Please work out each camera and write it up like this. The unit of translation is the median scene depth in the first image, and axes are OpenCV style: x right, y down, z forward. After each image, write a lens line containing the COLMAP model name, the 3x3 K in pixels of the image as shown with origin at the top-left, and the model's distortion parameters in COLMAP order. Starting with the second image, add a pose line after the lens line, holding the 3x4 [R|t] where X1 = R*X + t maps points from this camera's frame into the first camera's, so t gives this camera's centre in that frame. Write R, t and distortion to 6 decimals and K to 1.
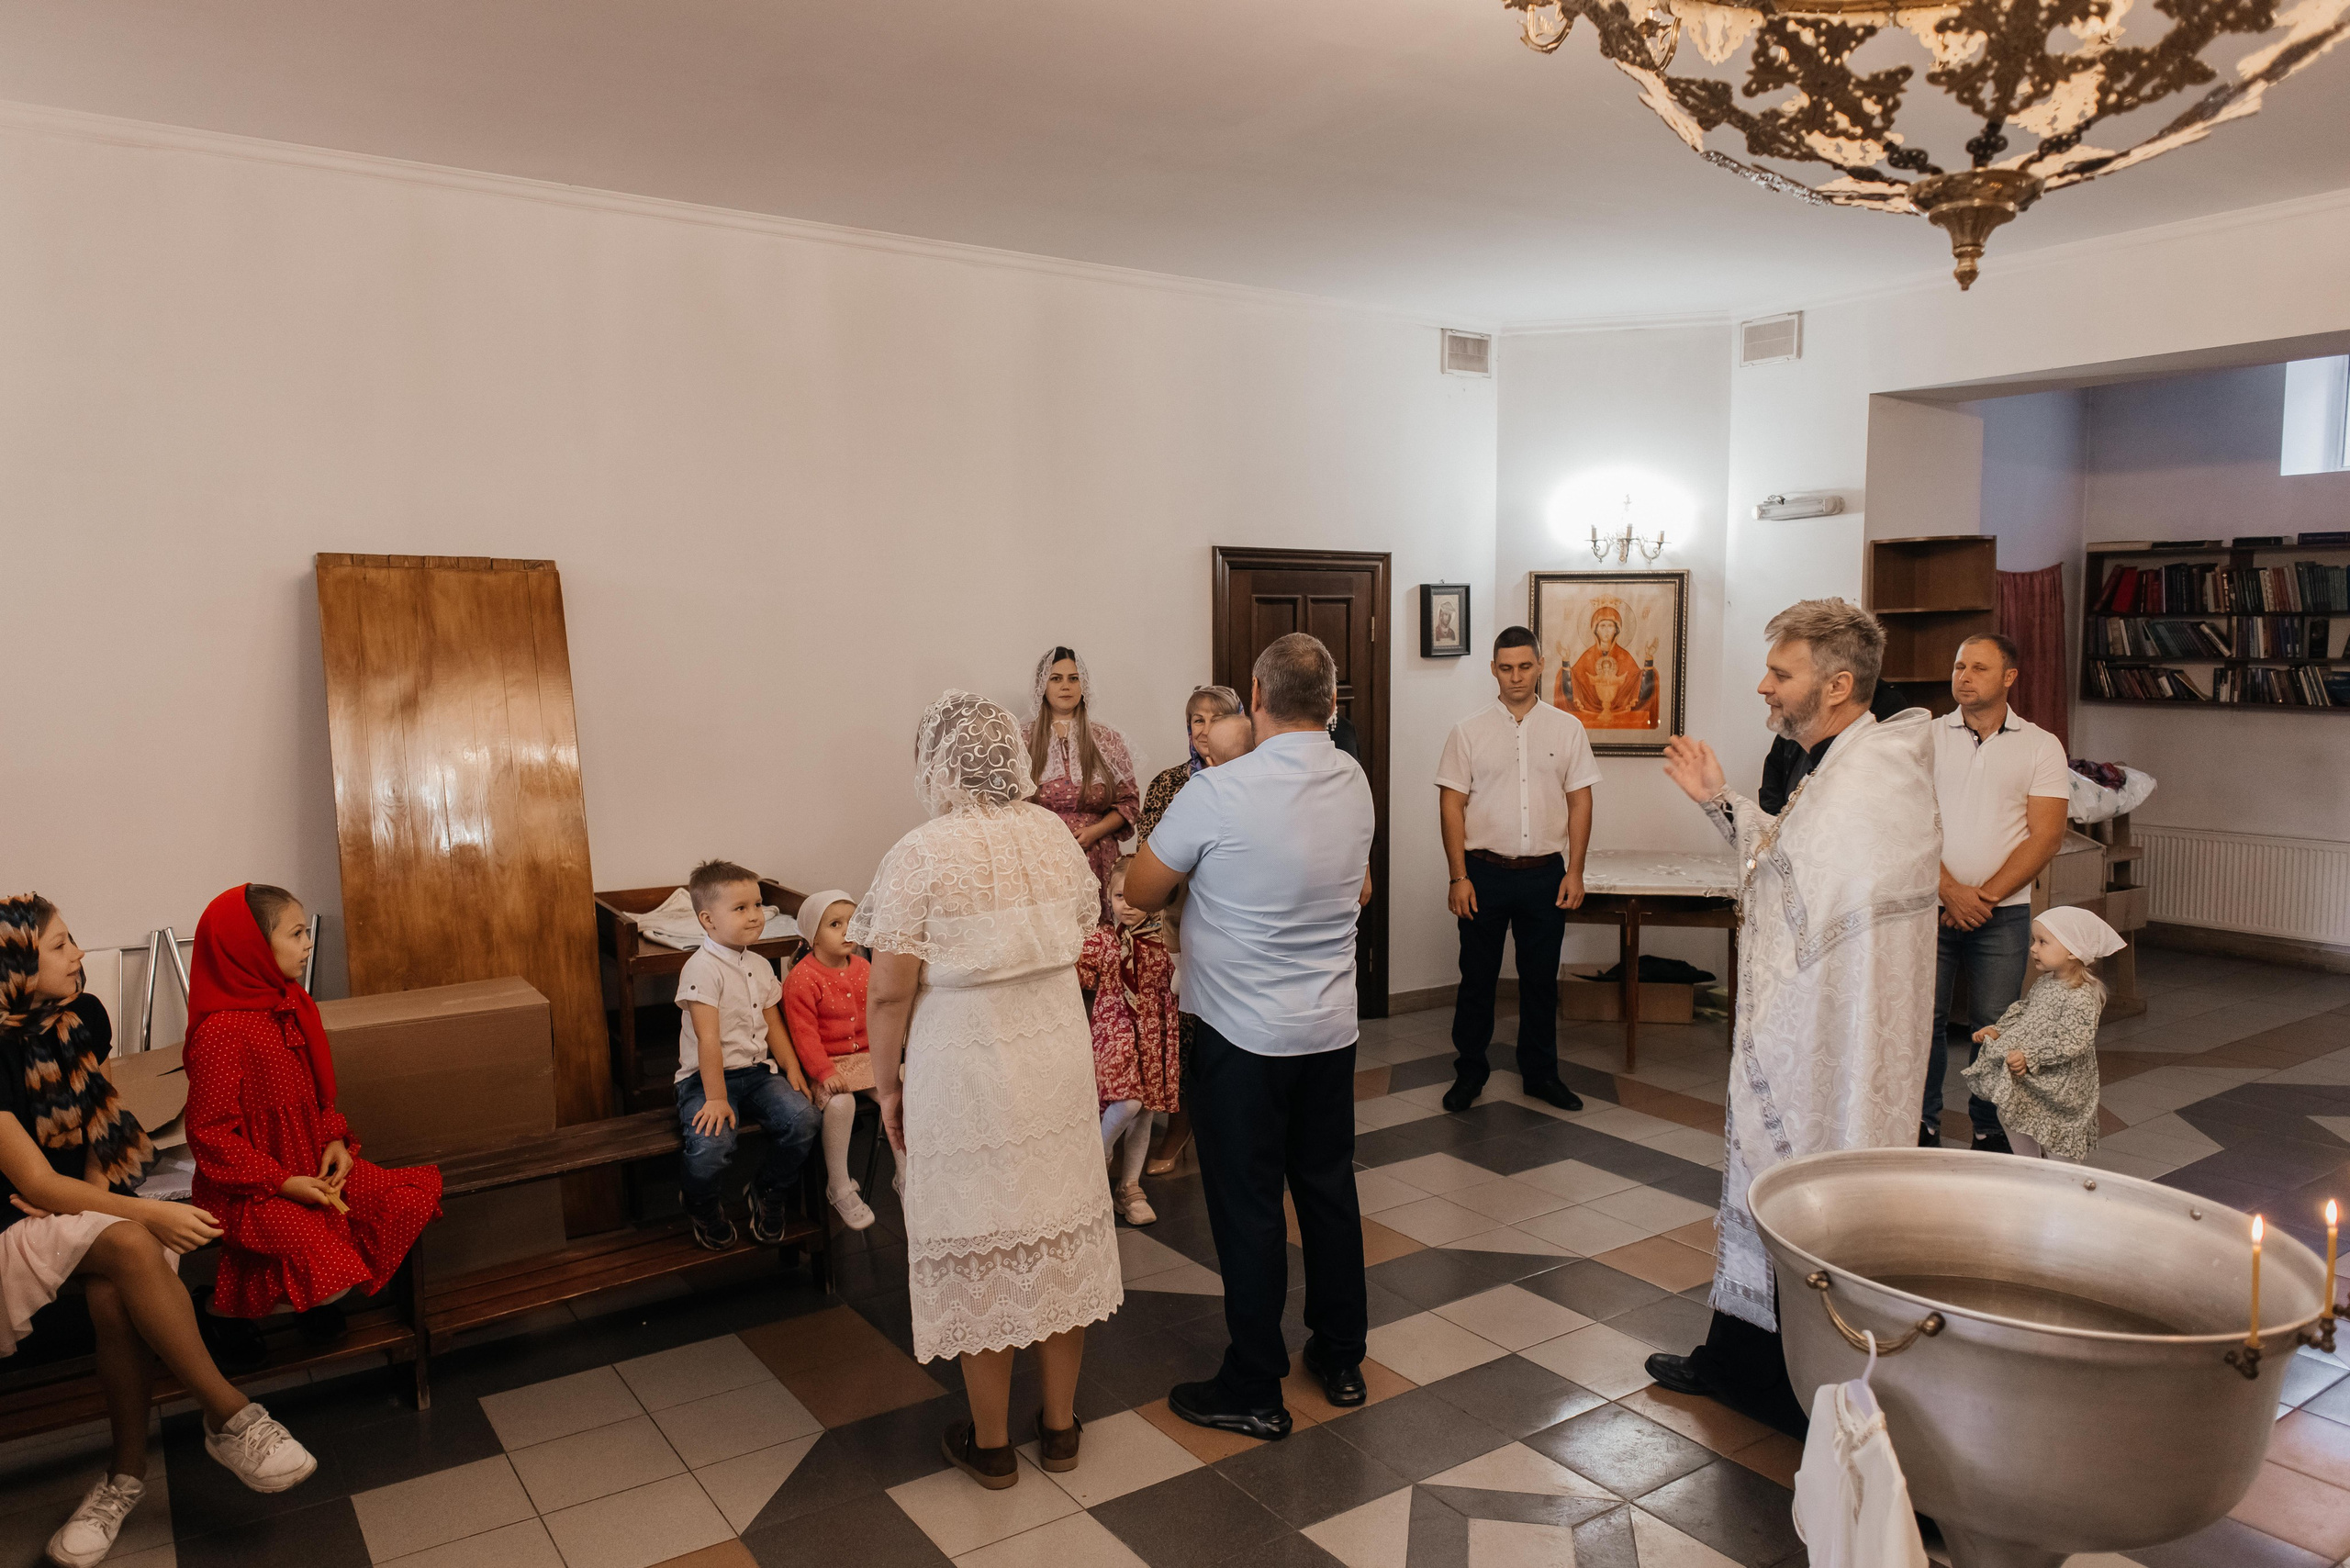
lens RADIAL K [[1640.1, 0, 1178.2], [0, 1640.1, 795.4], [0, 0, 1]] dist [0.012250, -0.006814]
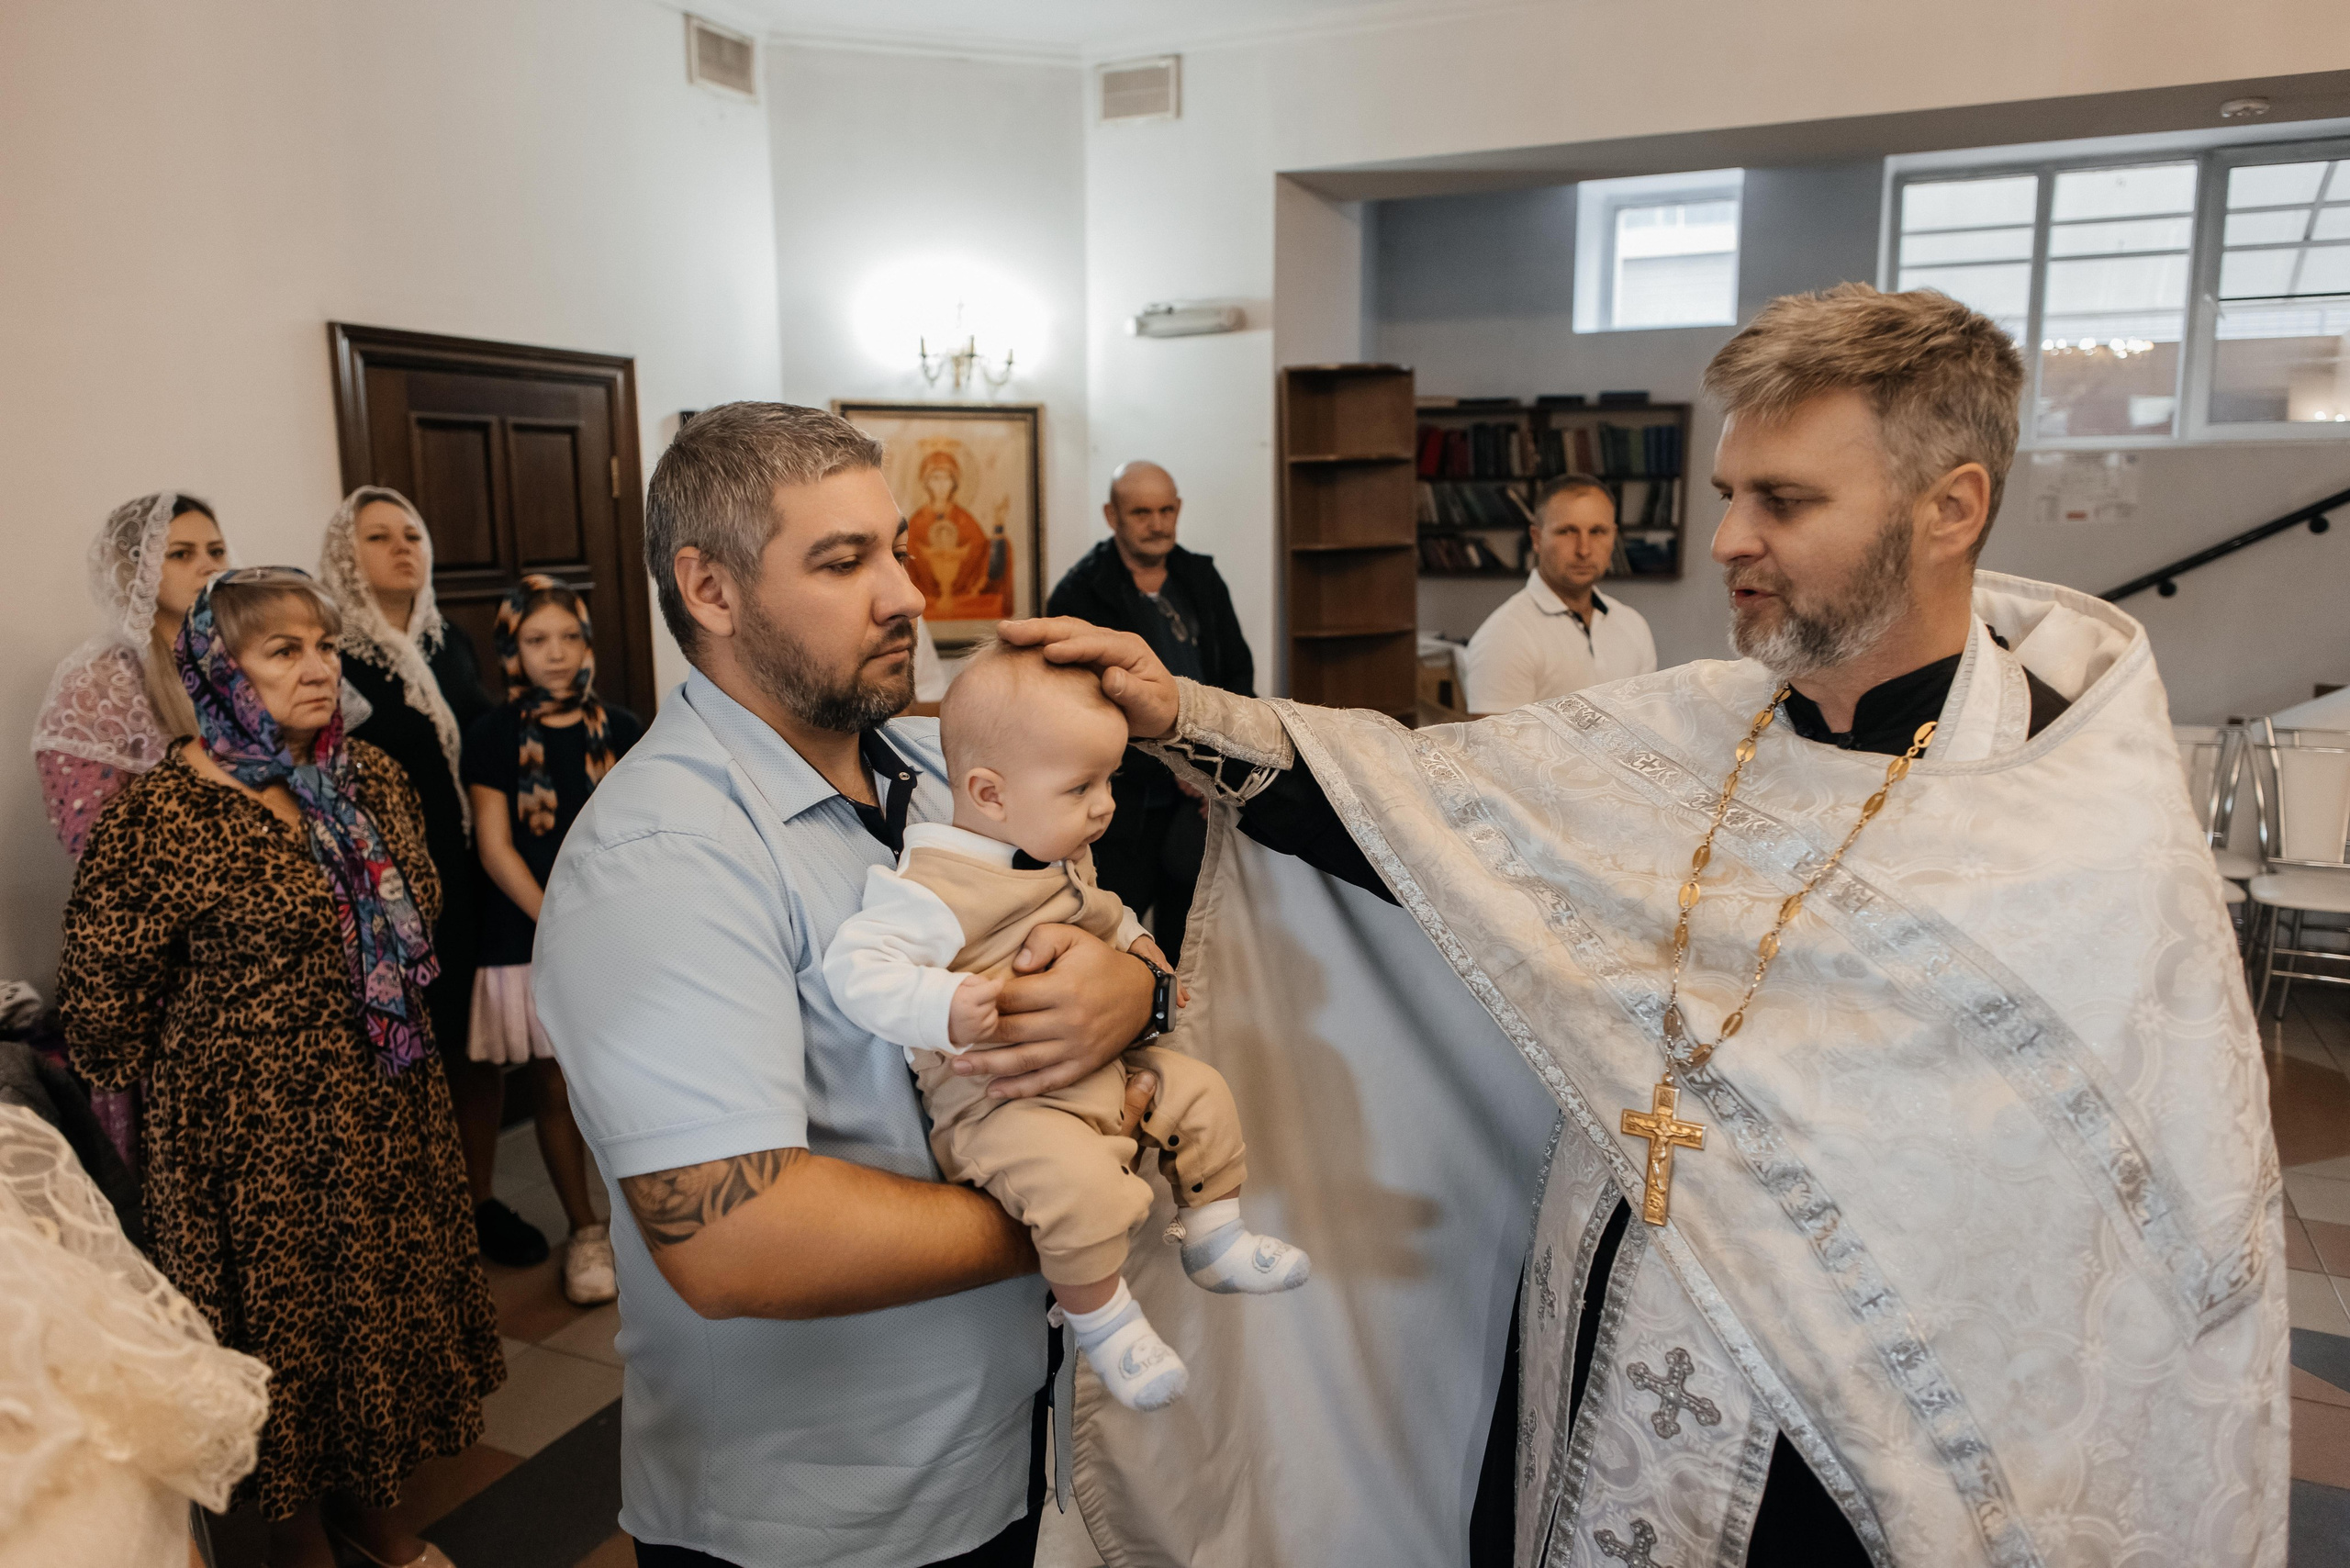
lens RADIAL K [[1636.4, 0, 1224.1], [0, 1636.4, 826.0], [0, 0, 1]] dist [-0.009859, -0.030636]
pose [[0.856976, -0.095353, 0.506458, -0.012828], [0.049981, 0.993479, 0.102473, -0.018837], [-0.512926, -0.062504, 0.856154, 0.314719]]
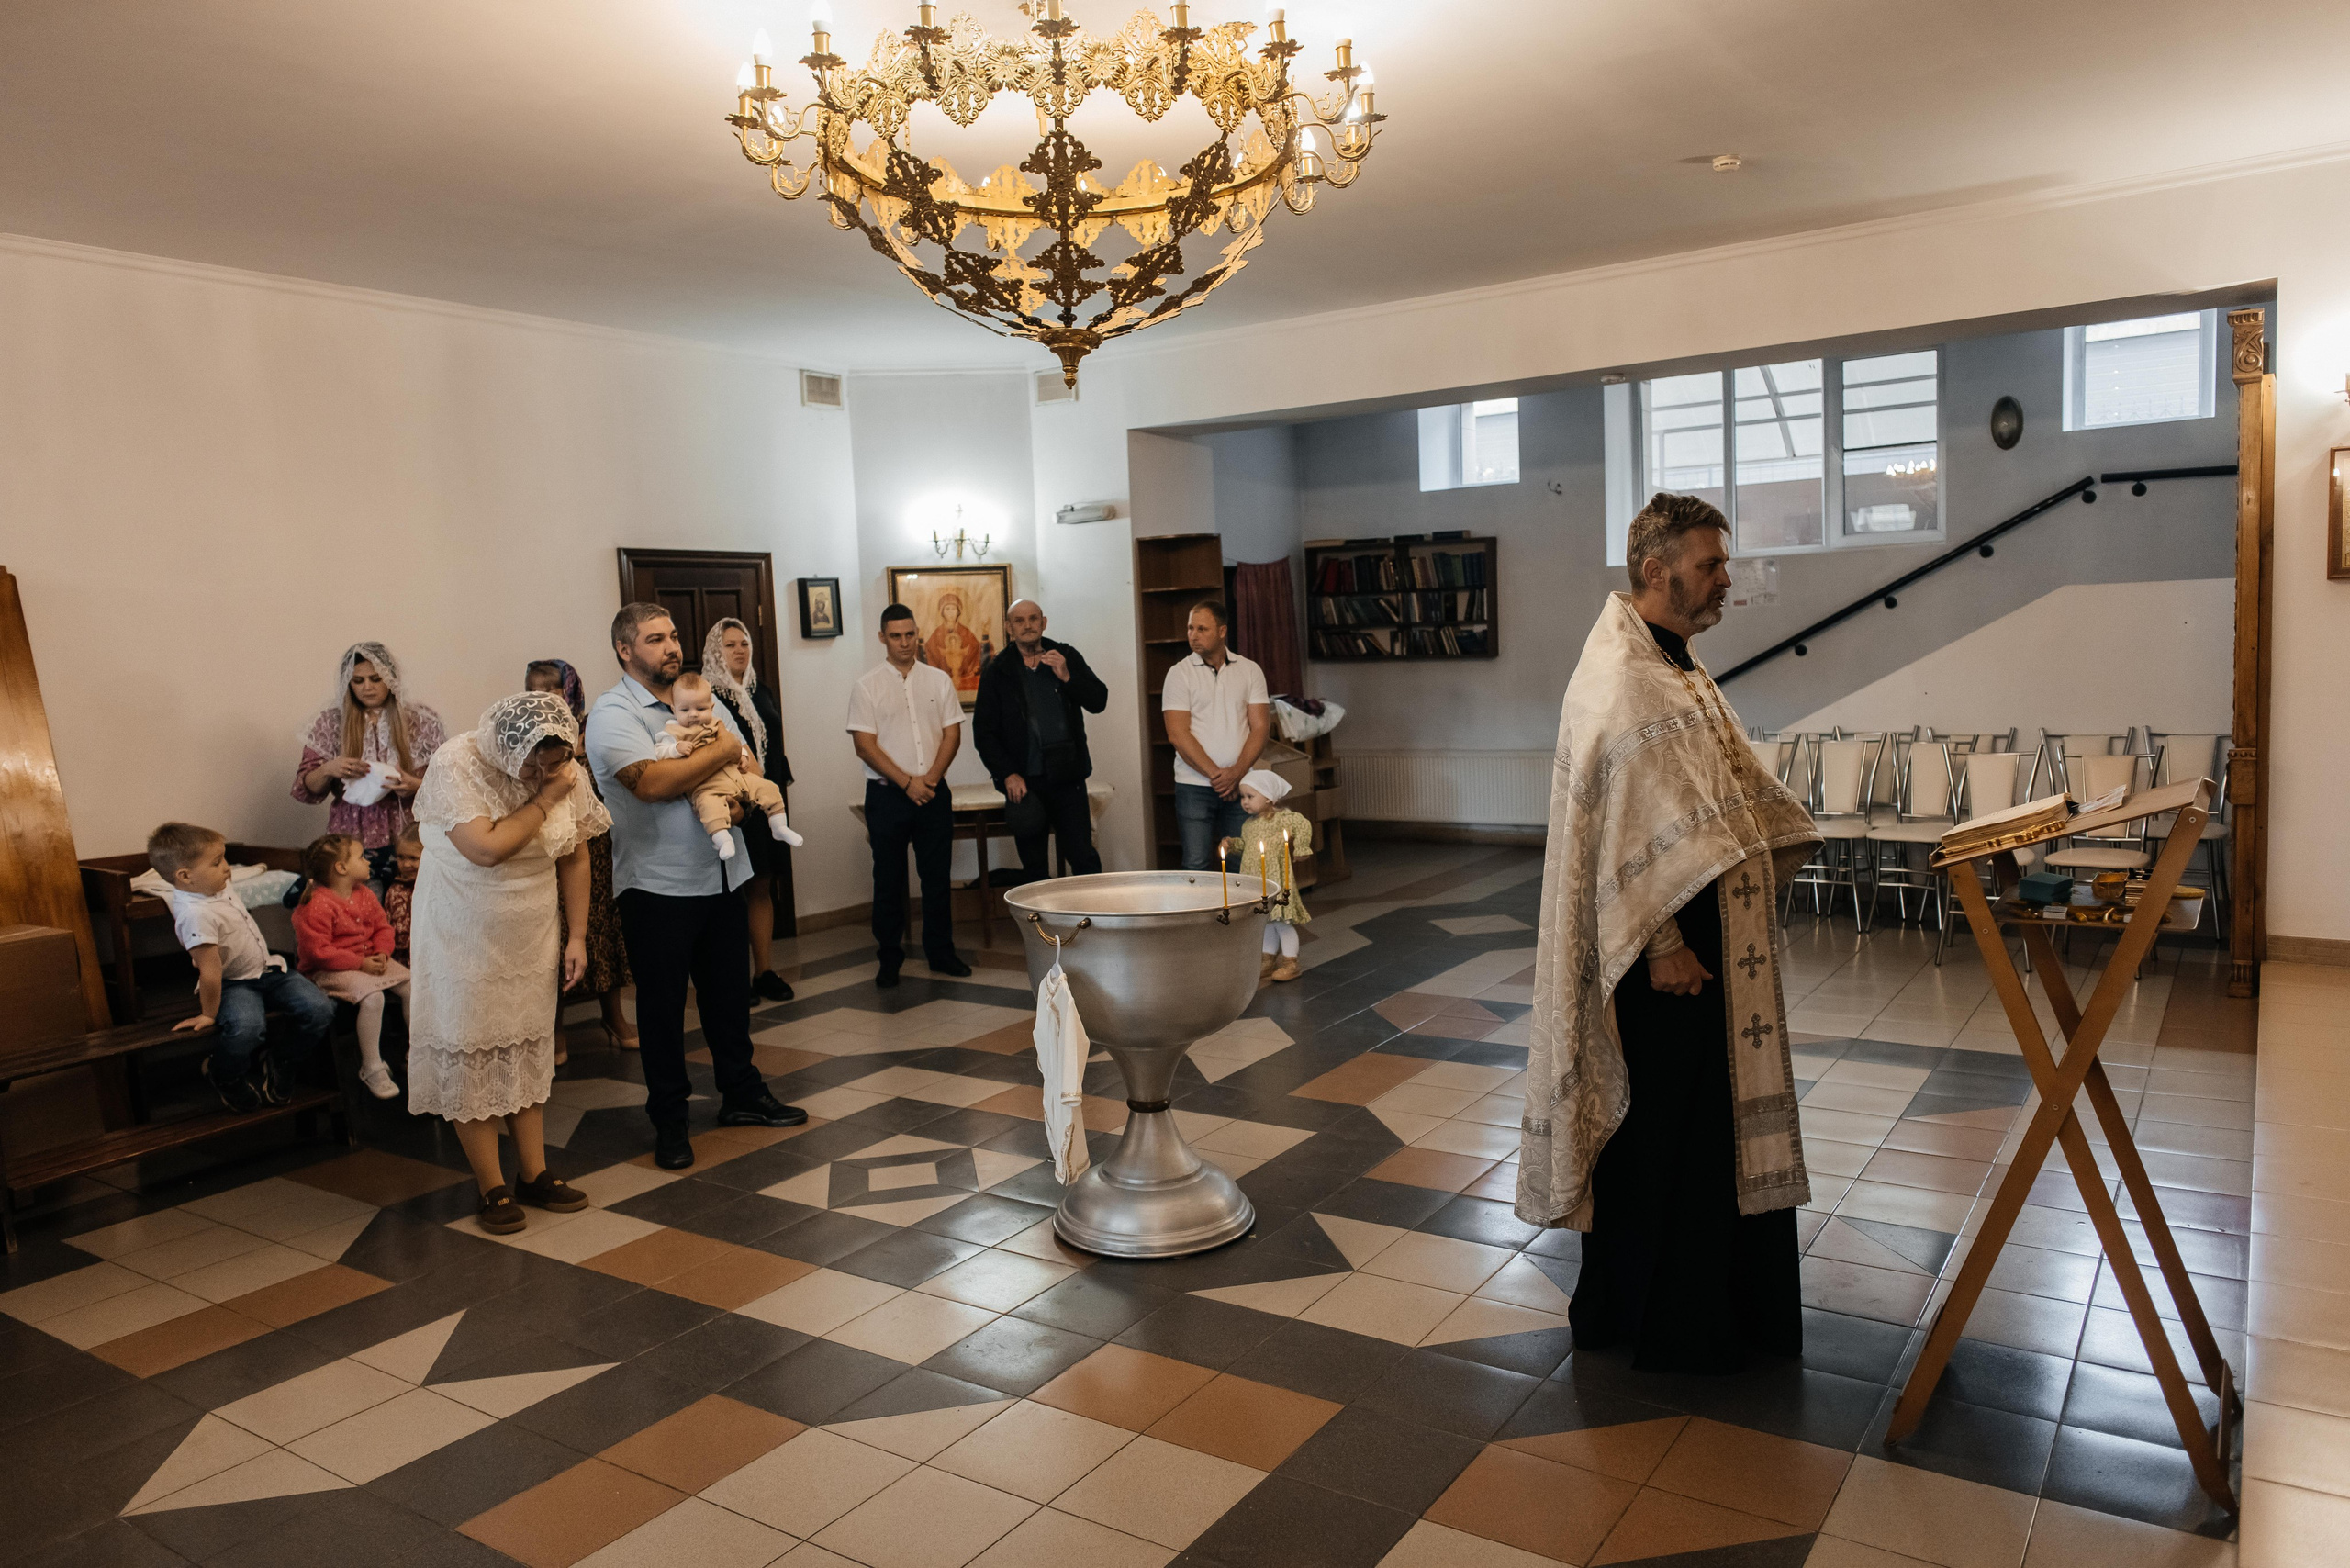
lens RADIAL K [[1598.2, 0, 1182.9], [0, 1598.2, 794.2], [0, 0, 1]] dist [0.006722, -0.019906]
pose [[0.929494, -0.068228, 0.362472, -0.027553], [0.070159, 0.997505, 0.007850, 0.041980], [-0.362103, 0.018134, 0.931962, -0.207135]]
